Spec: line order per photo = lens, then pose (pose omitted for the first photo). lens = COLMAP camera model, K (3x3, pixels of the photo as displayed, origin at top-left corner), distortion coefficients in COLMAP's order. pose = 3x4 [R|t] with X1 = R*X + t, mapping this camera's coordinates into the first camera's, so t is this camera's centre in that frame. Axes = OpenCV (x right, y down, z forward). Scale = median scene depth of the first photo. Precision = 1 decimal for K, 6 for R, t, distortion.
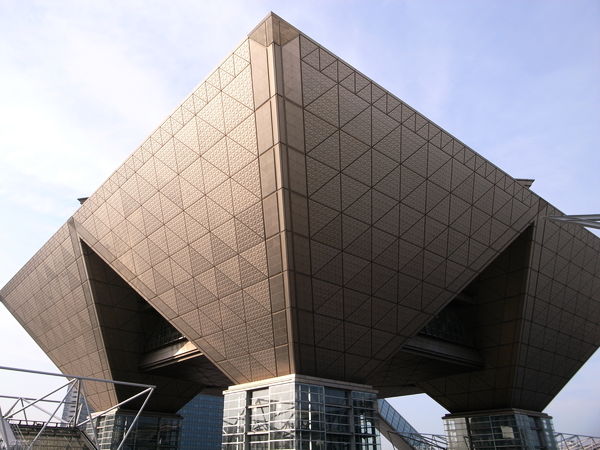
lens RADIAL K [[482.6, 0, 264.9], [0, 482.6, 213.4], [0, 0, 1]] dist [-0.061812, 0.044509]
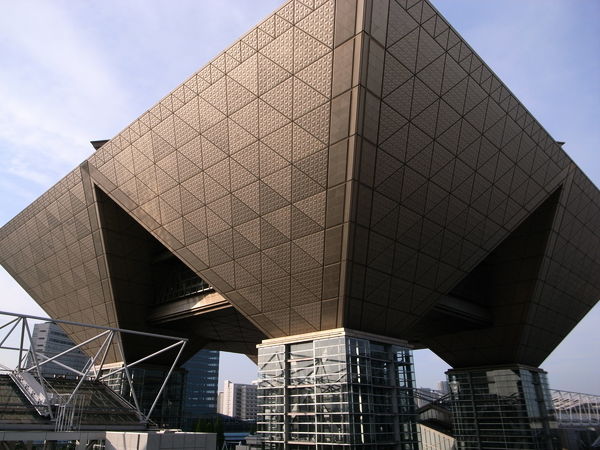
lens RADIAL K [[482.6, 0, 264.9], [0, 482.6, 213.4], [0, 0, 1]] dist [-0.061812, 0.044509]
pose [[0.995931, 0.032535, 0.084036, -0.170516], [-0.039528, 0.995771, 0.082930, 0.024097], [-0.080982, -0.085914, 0.993006, 0.051966]]
